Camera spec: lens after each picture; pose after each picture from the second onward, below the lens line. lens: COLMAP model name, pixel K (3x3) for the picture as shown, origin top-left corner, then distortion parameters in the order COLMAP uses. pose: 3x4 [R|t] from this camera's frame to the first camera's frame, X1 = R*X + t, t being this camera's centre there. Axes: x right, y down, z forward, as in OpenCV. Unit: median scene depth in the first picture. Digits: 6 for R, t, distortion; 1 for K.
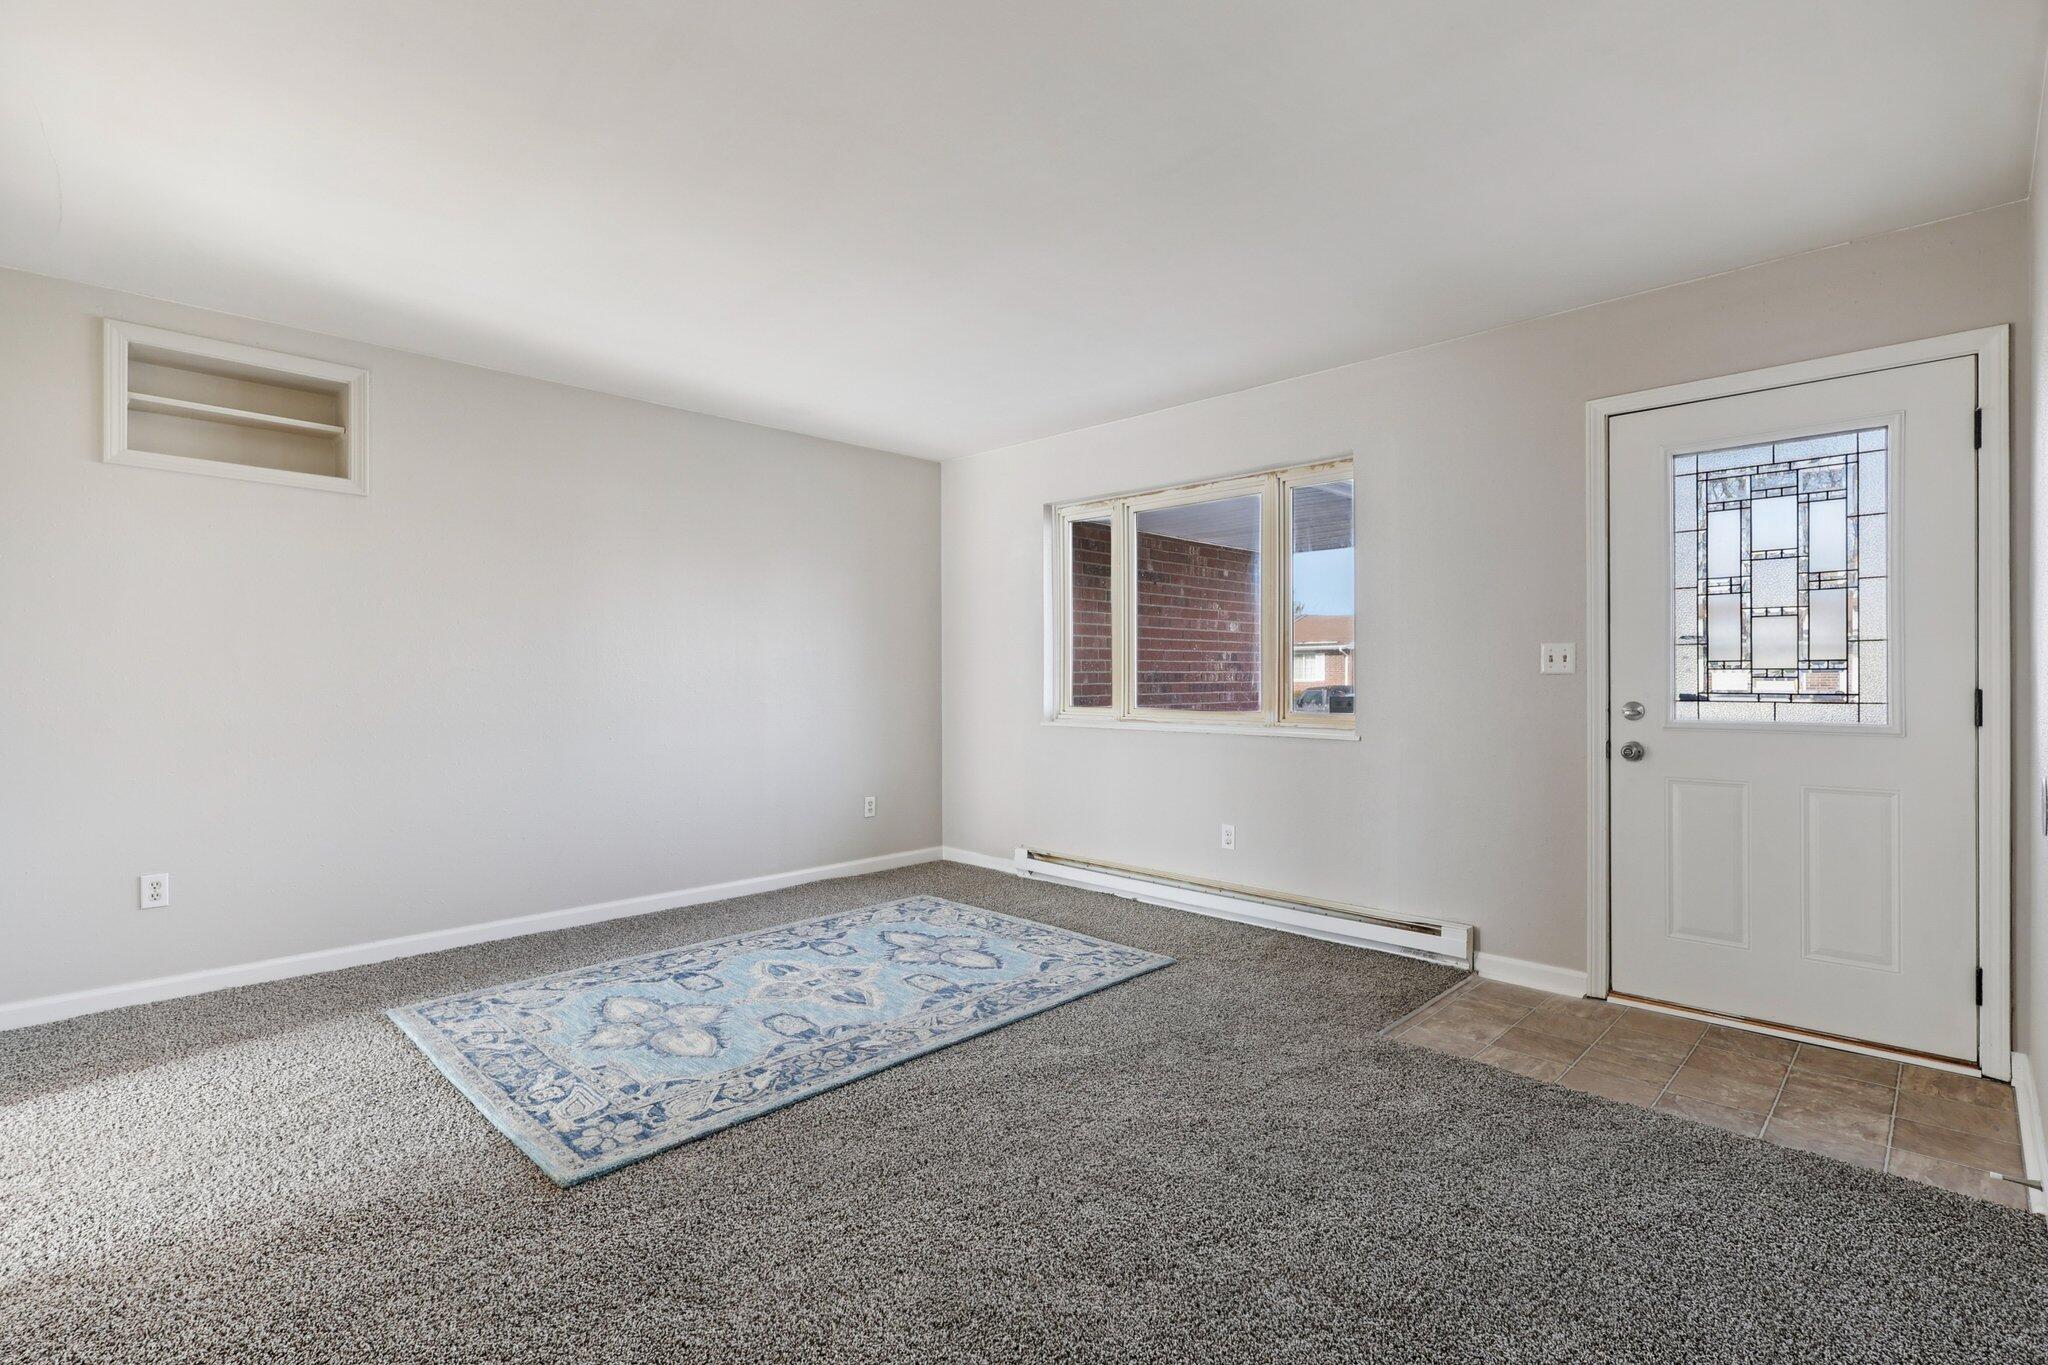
lens RADIAL K [[955.0, 0, 1021.5], [0, 955.0, 676.7], [0, 0, 1]] dist [0.000945, 0.001369]
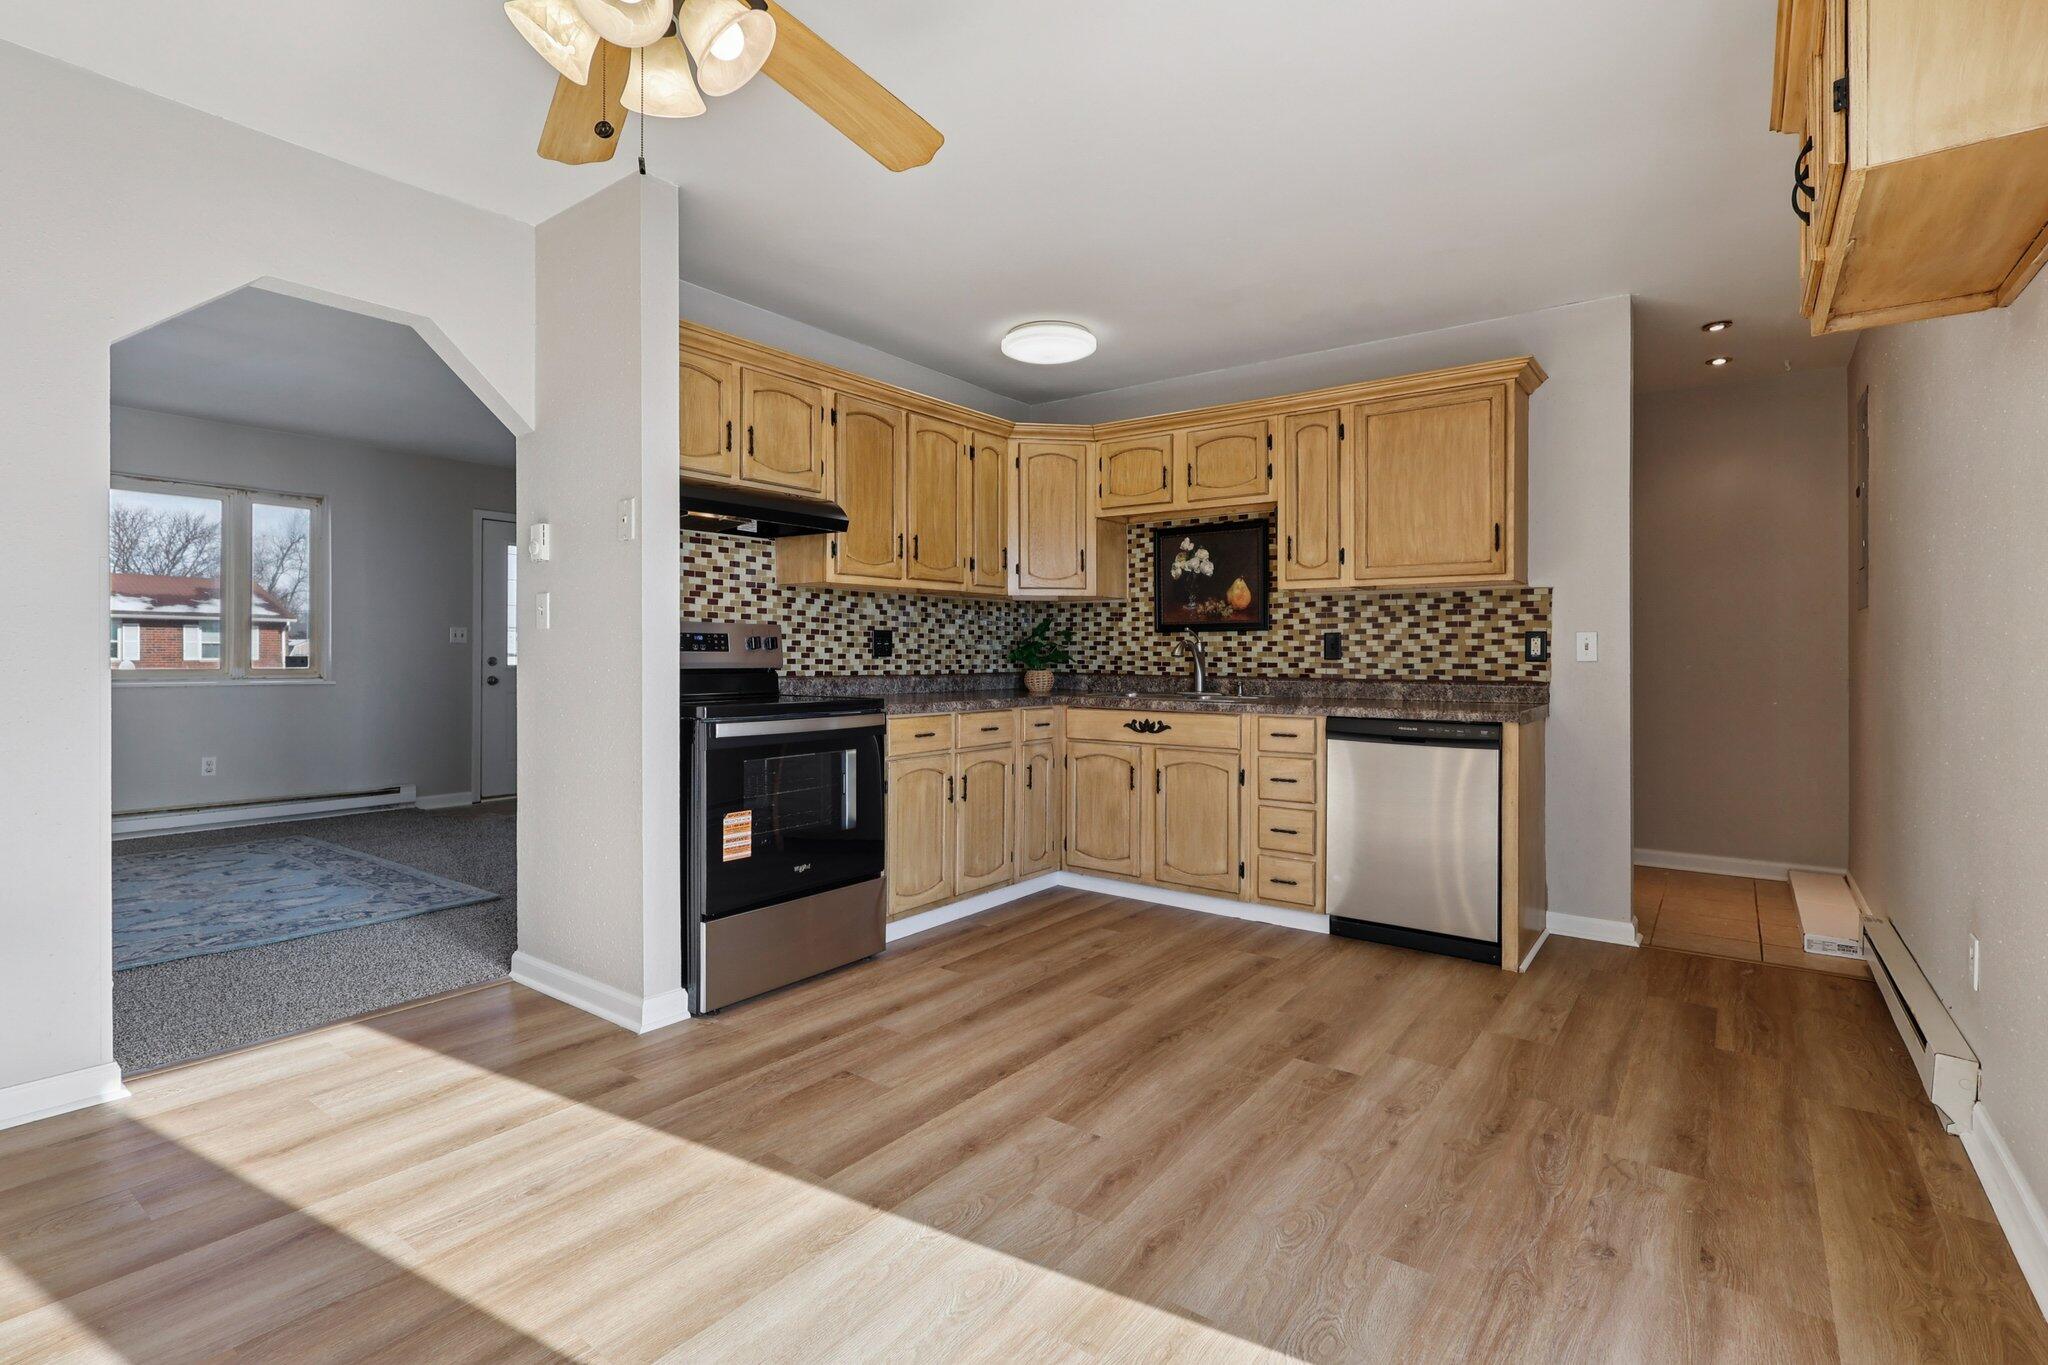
lens RADIAL K [[955.0, 0, 1021.6], [0, 955.0, 650.7], [0, 0, 1]] dist [0.000945, 0.001369]
pose [[-0.142171, 0.005742, 0.989825, -1.590220], [-0.005195, 0.999965, -0.006547, 0.019644], [-0.989828, -0.006073, -0.142137, 0.136631]]
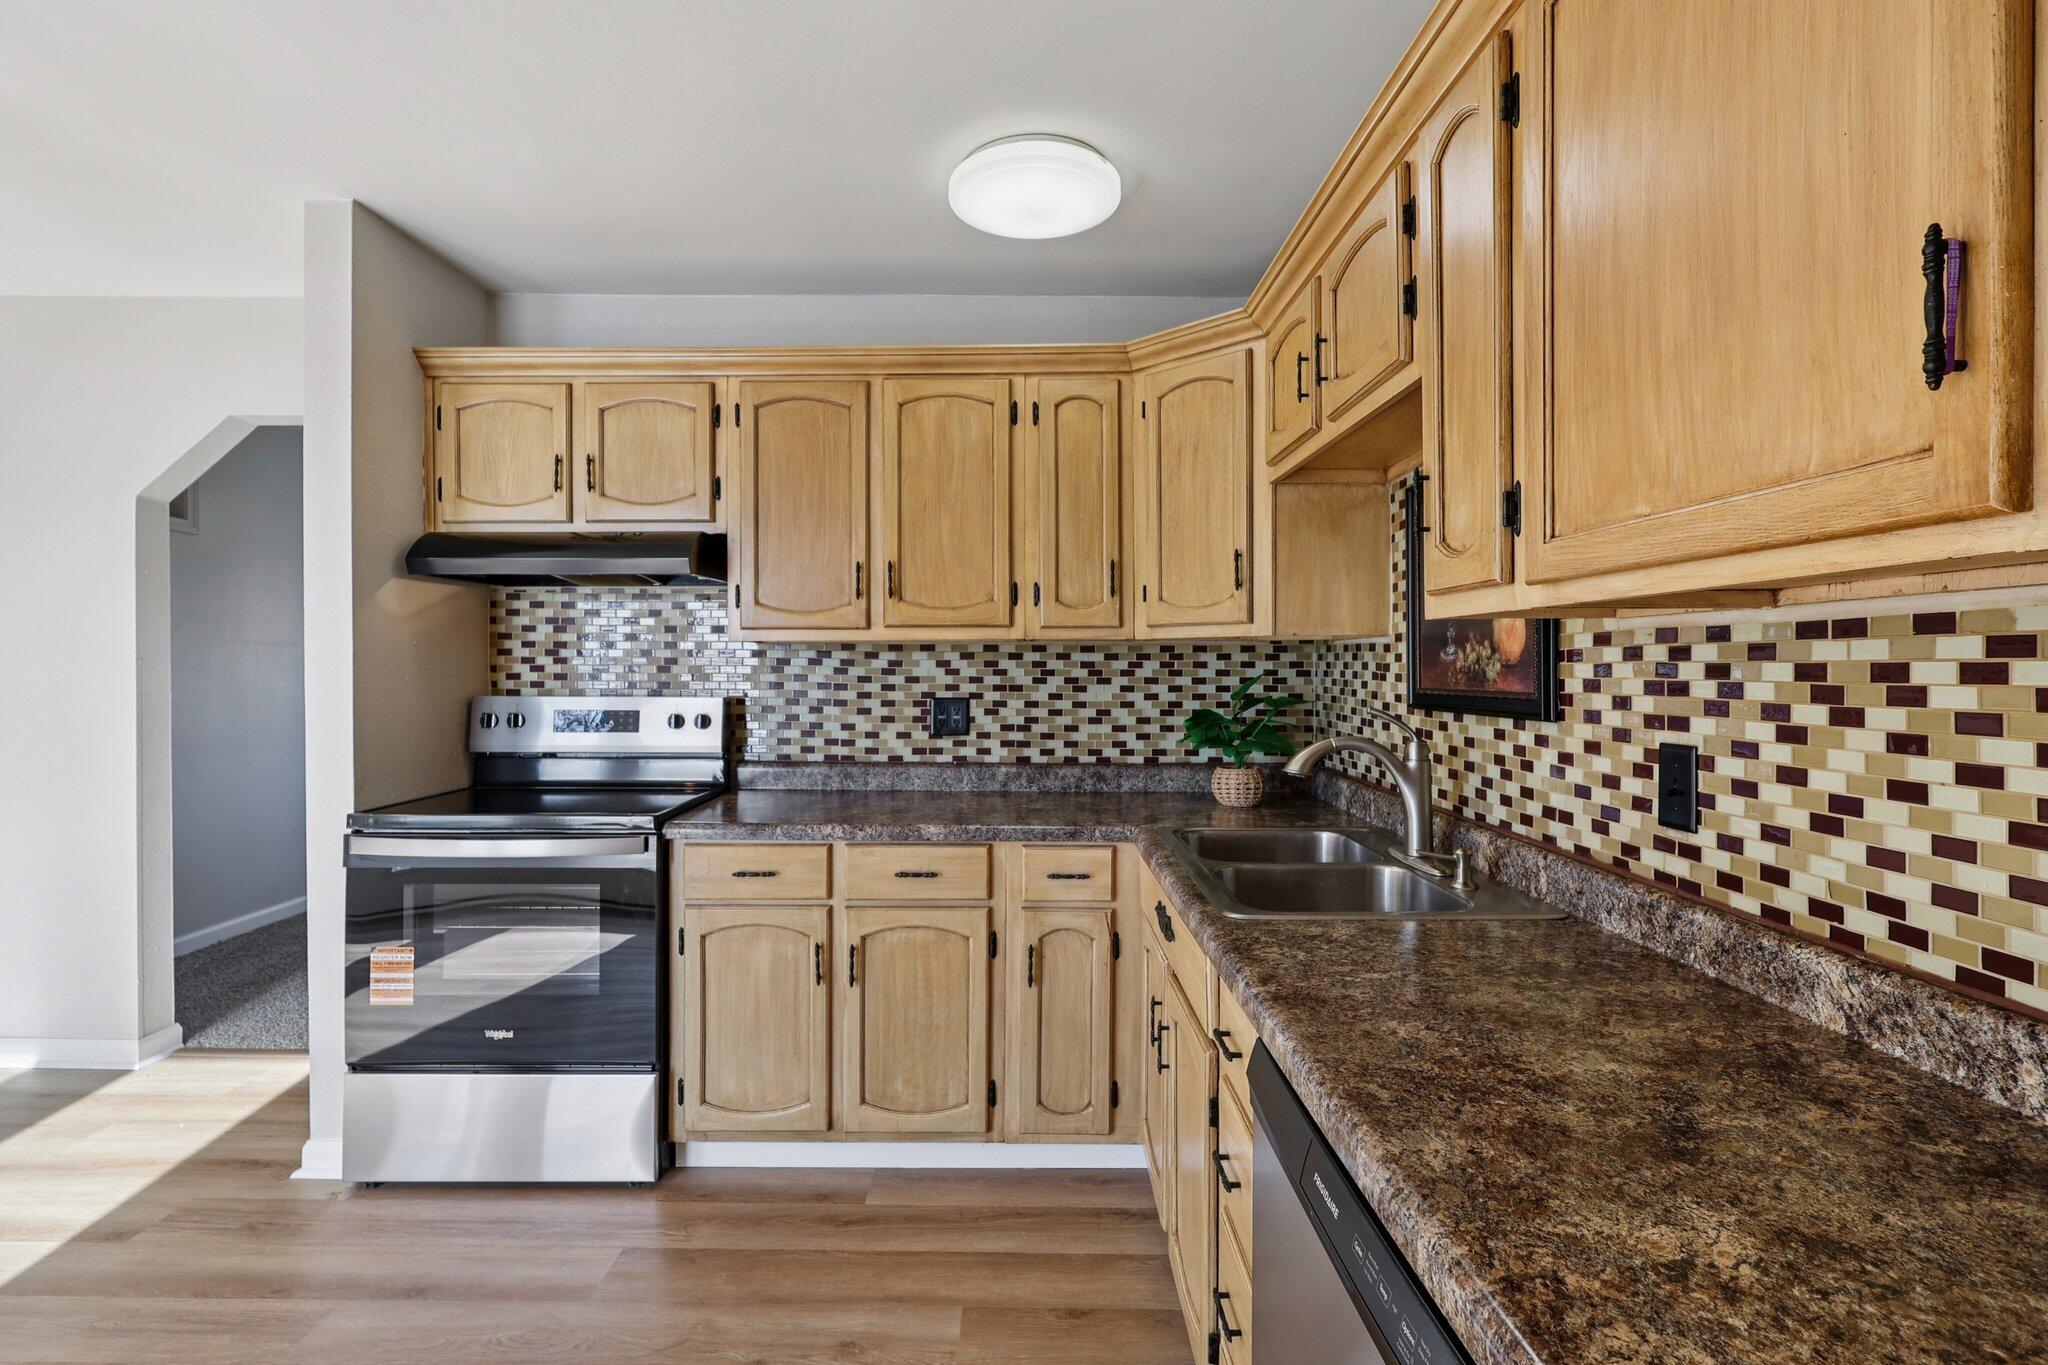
lens RADIAL K [[955.0, 0, 1017.7], [0, 955.0, 668.4], [0, 0, 1]] dist [0.000945, 0.001369]
pose [[0.710786, 0.001055, 0.703407, -0.877024], [-0.005173, 0.999980, 0.003727, -0.045995], [-0.703389, -0.006288, 0.710777, -0.536277]]
